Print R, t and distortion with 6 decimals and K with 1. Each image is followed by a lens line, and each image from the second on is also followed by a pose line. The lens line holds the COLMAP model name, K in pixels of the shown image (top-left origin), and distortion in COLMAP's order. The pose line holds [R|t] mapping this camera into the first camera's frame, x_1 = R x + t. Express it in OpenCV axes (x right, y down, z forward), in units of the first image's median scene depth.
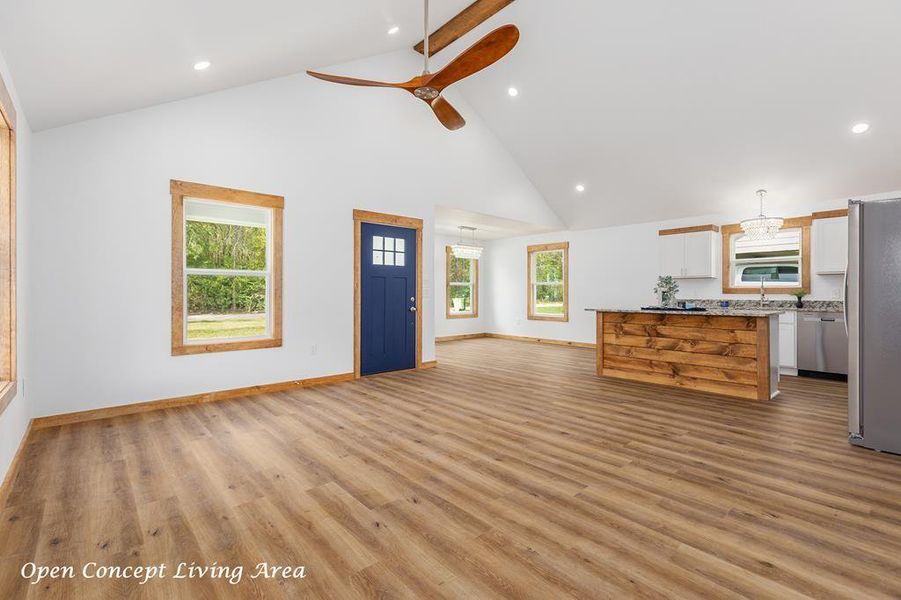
lens RADIAL K [[402.9, 0, 444.9], [0, 402.9, 297.1], [0, 0, 1]] dist [0.000492, -0.000922]
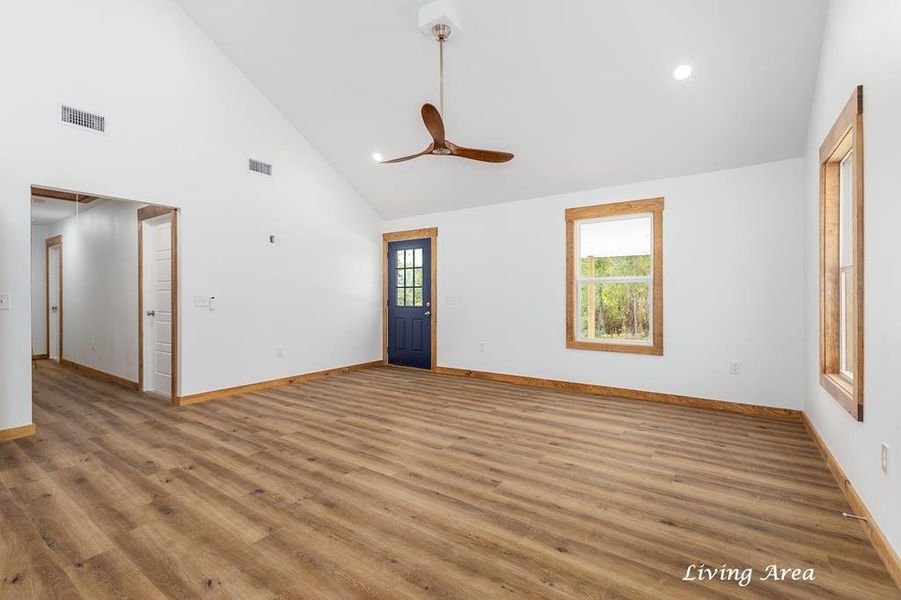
lens RADIAL K [[402.9, 0, 448.6], [0, 402.9, 296.3], [0, 0, 1]] dist [0.000492, -0.000922]
pose [[-0.970675, 0.003093, -0.240376, 0.226178], [0.000613, 0.999946, 0.010390, -0.033859], [0.240395, 0.009938, -0.970624, 2.026542]]
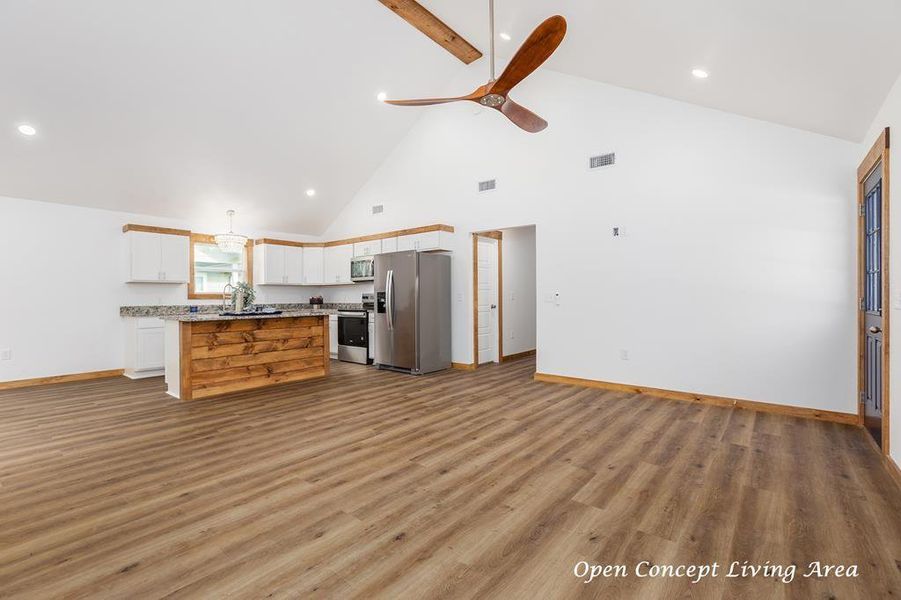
lens RADIAL K [[402.9, 0, 443.2], [0, 402.9, 297.8], [0, 0, 1]] dist [0.000492, -0.000922]
pose [[-0.154472, -0.000814, 0.987997, -0.902331], [0.014975, 0.999883, 0.003165, -0.012609], [-0.987884, 0.015285, -0.154442, 1.119110]]
